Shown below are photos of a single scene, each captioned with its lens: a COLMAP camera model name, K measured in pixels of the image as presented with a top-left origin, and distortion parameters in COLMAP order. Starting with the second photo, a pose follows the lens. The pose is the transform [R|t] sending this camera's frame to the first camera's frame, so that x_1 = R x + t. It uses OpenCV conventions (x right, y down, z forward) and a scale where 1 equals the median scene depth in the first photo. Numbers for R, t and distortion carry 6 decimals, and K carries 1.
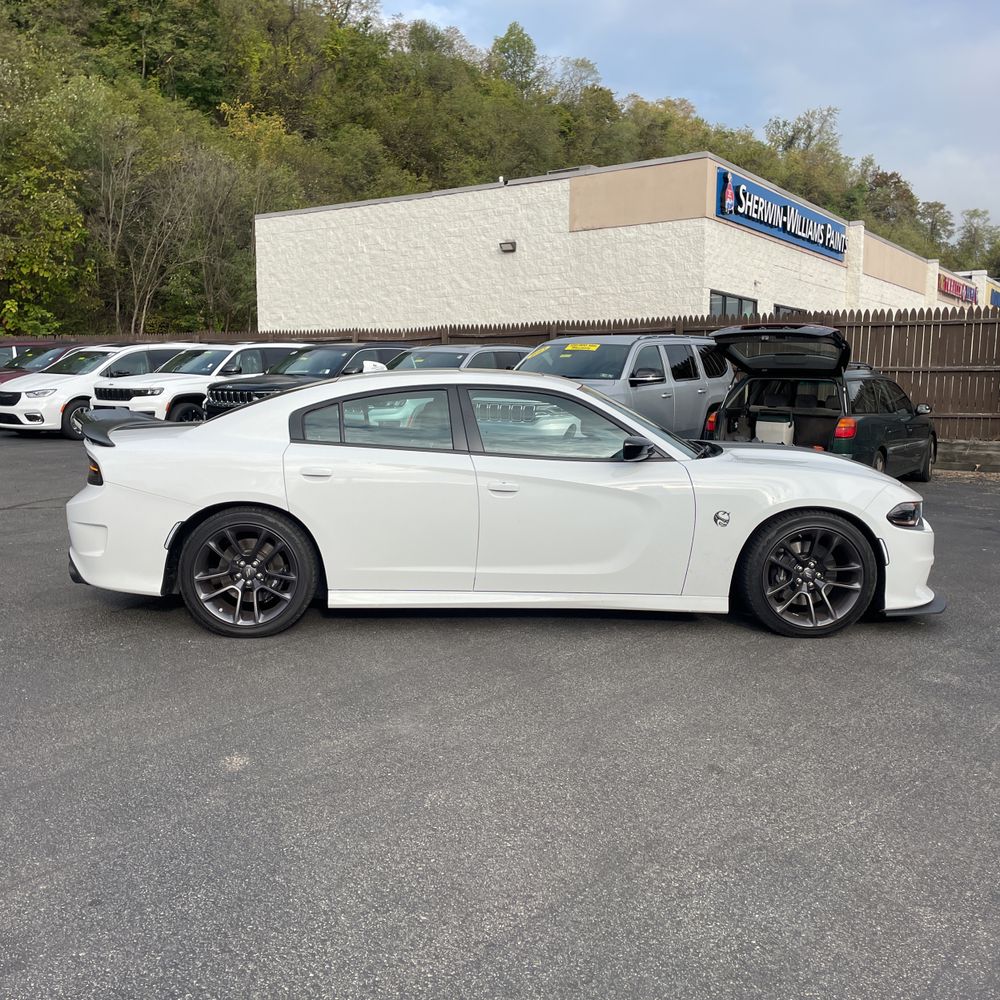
lens RADIAL K [[1028.6, 0, 502.0], [0, 1028.6, 503.5], [0, 0, 1]] dist [0.038477, 0.000000]
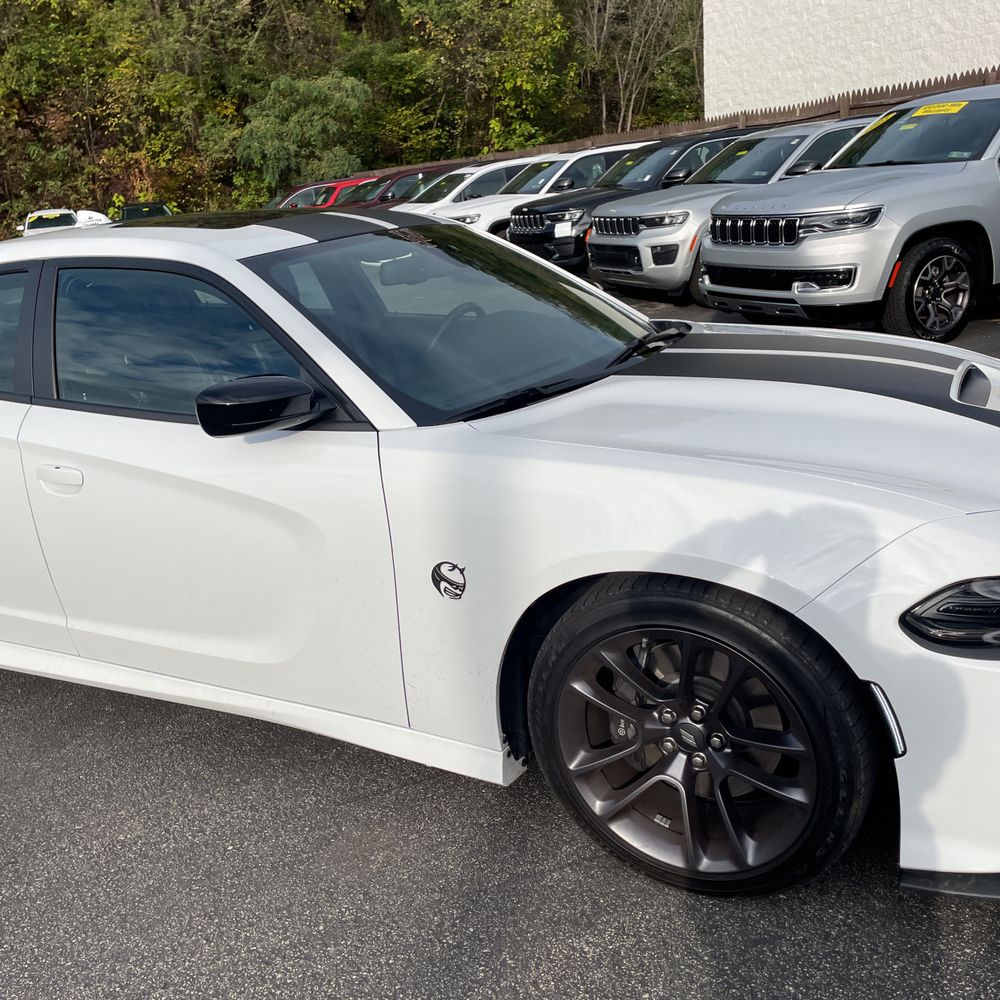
lens RADIAL K [[1028.6, 0, 496.0], [0, 1028.6, 497.3], [0, 0, 1]] dist [0.038477, 0.000000]
pose [[0.861483, 0.069637, -0.502988, 0.097846], [0.023849, 0.983910, 0.177067, -0.020116], [0.507226, -0.164536, 0.845961, 0.152830]]
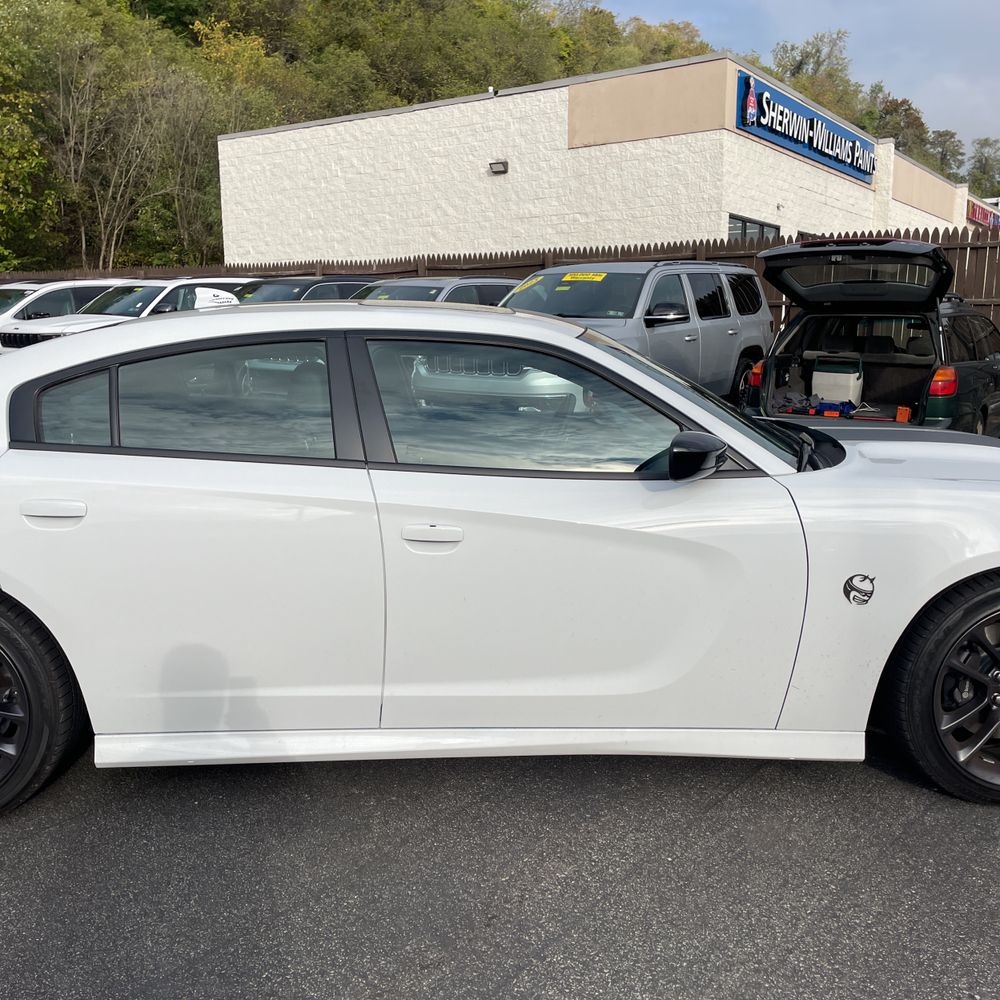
lens RADIAL K [[1028.6, 0, 504.6], [0, 1028.6, 499.5], [0, 0, 1]] dist [0.038477, 0.000000]
pose [[0.999965, -0.008321, 0.000877, 0.008294], [0.008262, 0.998530, 0.053567, -0.013423], [-0.001321, -0.053558, 0.998564, 0.110862]]
